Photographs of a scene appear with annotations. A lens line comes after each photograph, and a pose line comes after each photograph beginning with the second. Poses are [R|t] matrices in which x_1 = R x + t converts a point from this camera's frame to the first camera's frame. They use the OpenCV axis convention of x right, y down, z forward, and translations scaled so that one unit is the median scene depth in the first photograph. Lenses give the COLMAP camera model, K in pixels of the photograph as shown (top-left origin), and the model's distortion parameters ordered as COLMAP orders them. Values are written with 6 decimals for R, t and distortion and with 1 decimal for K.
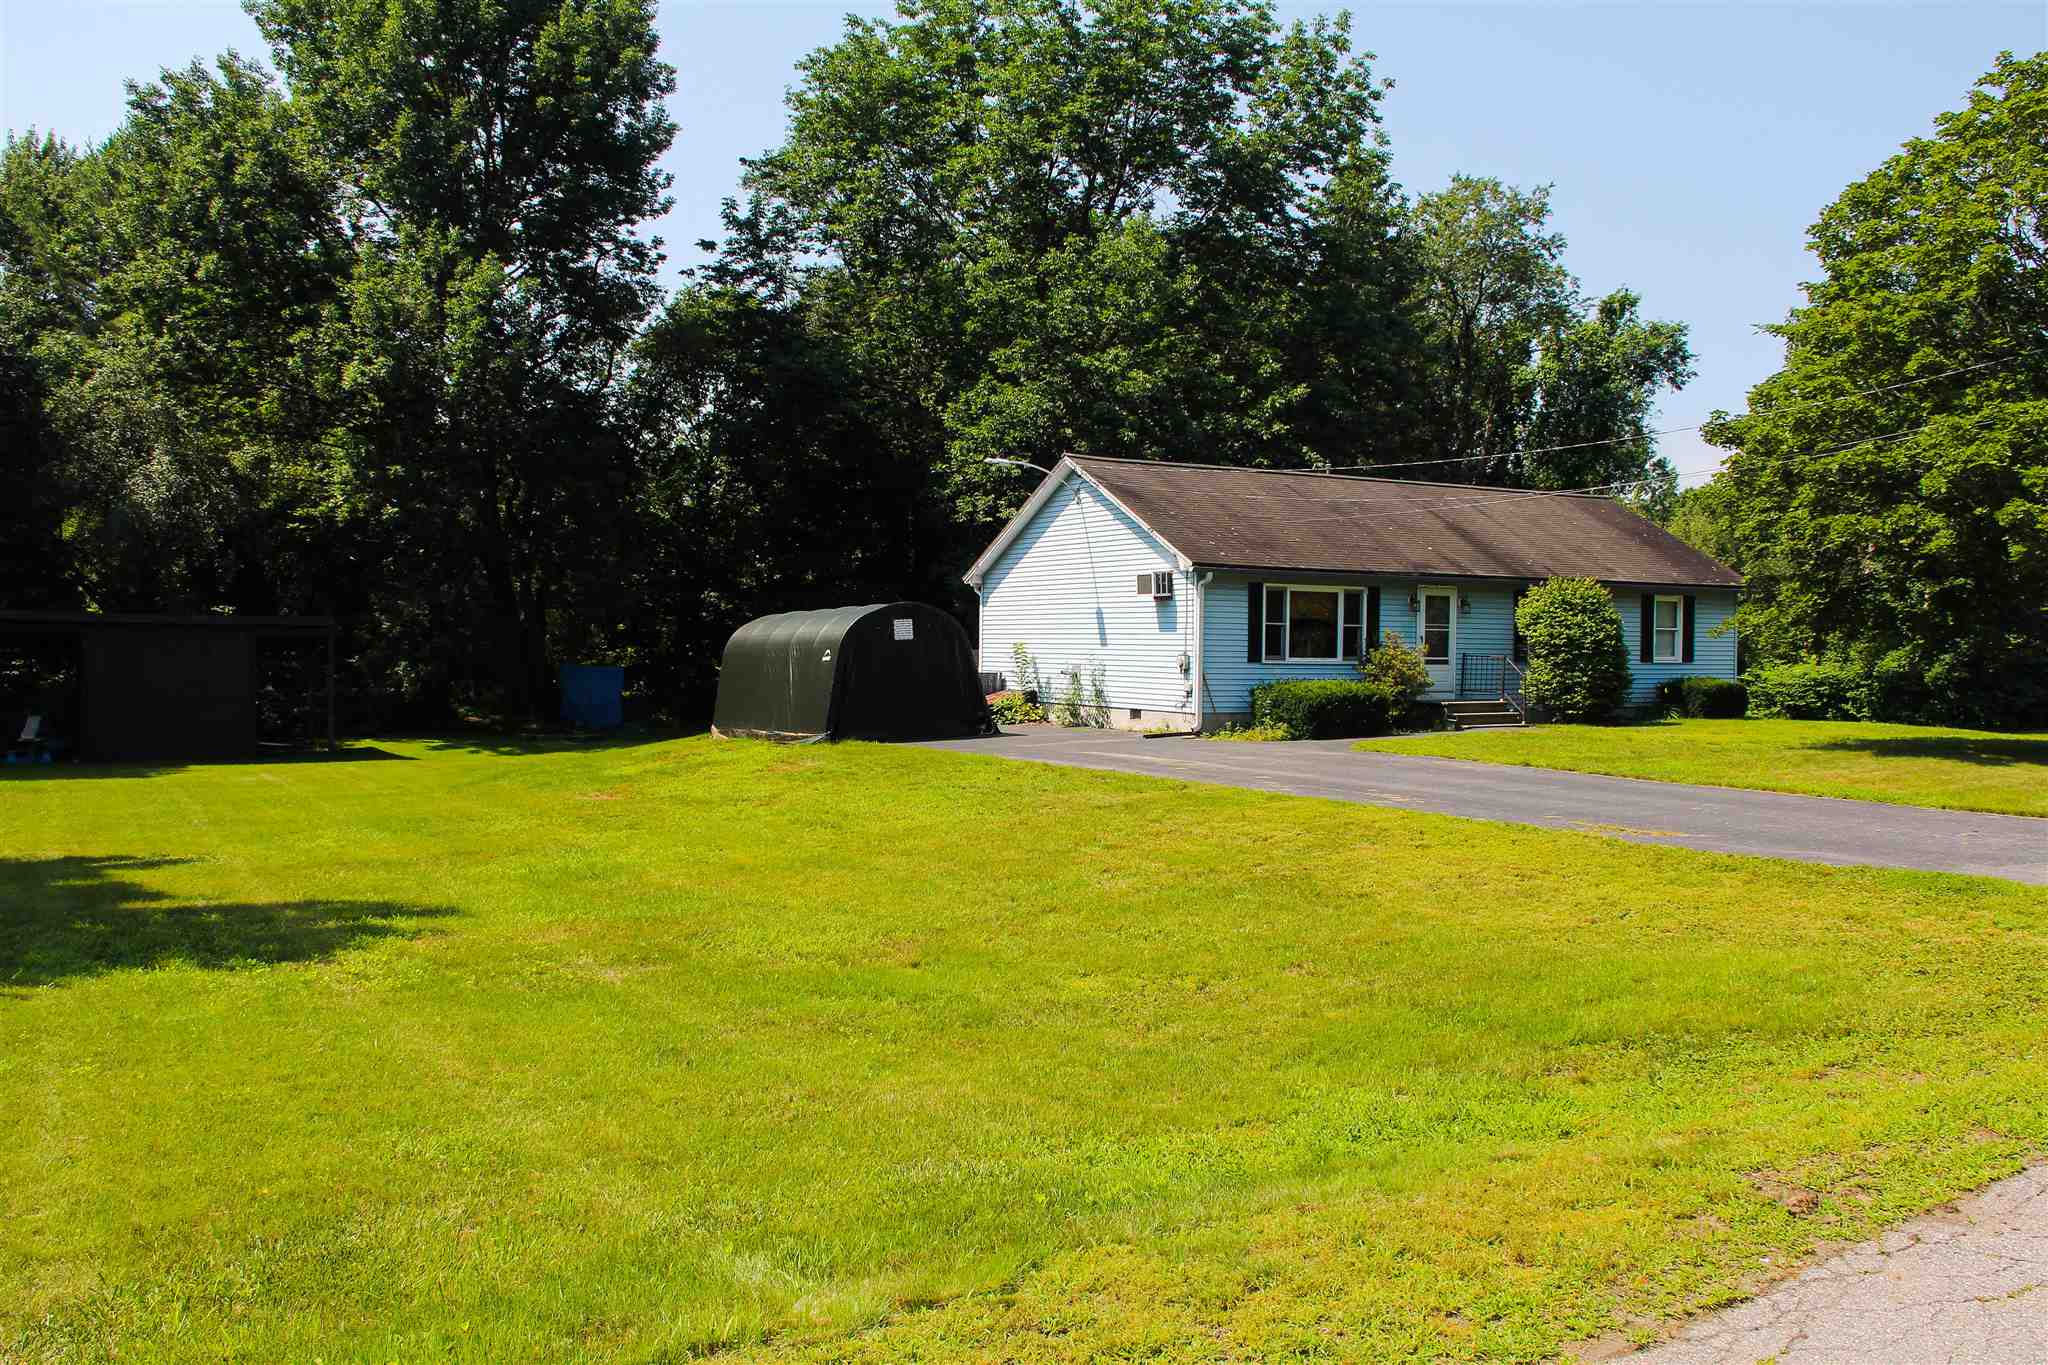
lens RADIAL K [[1706.4, 0, 1015.7], [0, 1706.4, 677.0], [0, 0, 1]] dist [-0.145732, 0.106431]
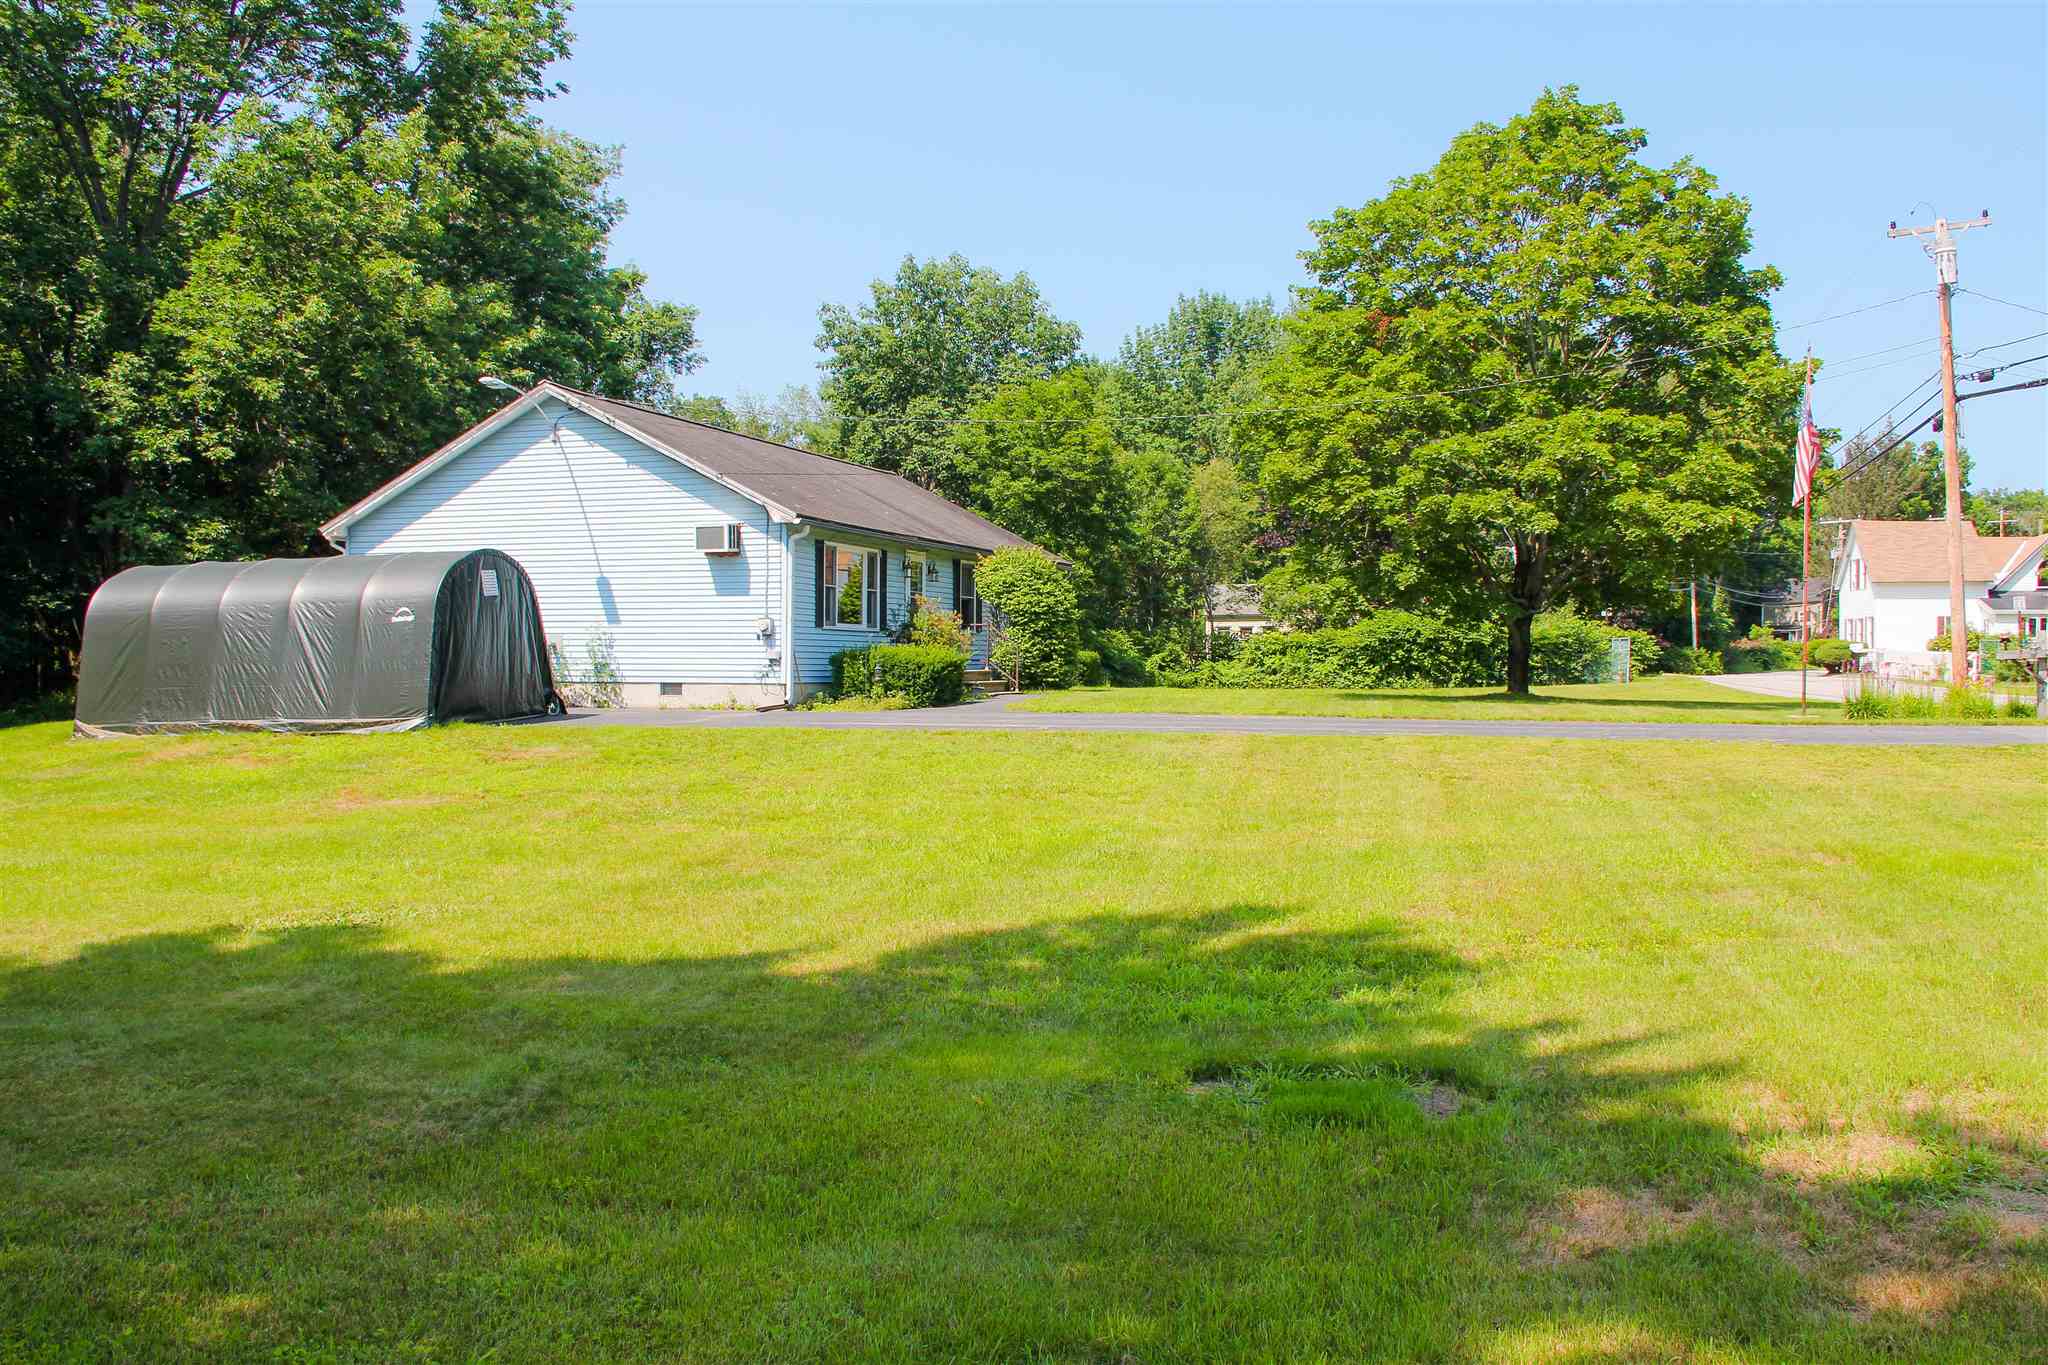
lens RADIAL K [[1821.8, 0, 1065.3], [0, 1821.8, 664.5], [0, 0, 1]] dist [-0.135290, 0.128091]
pose [[0.704115, -0.007890, 0.710042, -0.433649], [0.017566, 0.999826, -0.006309, 0.018464], [-0.709869, 0.016915, 0.704131, 0.212574]]
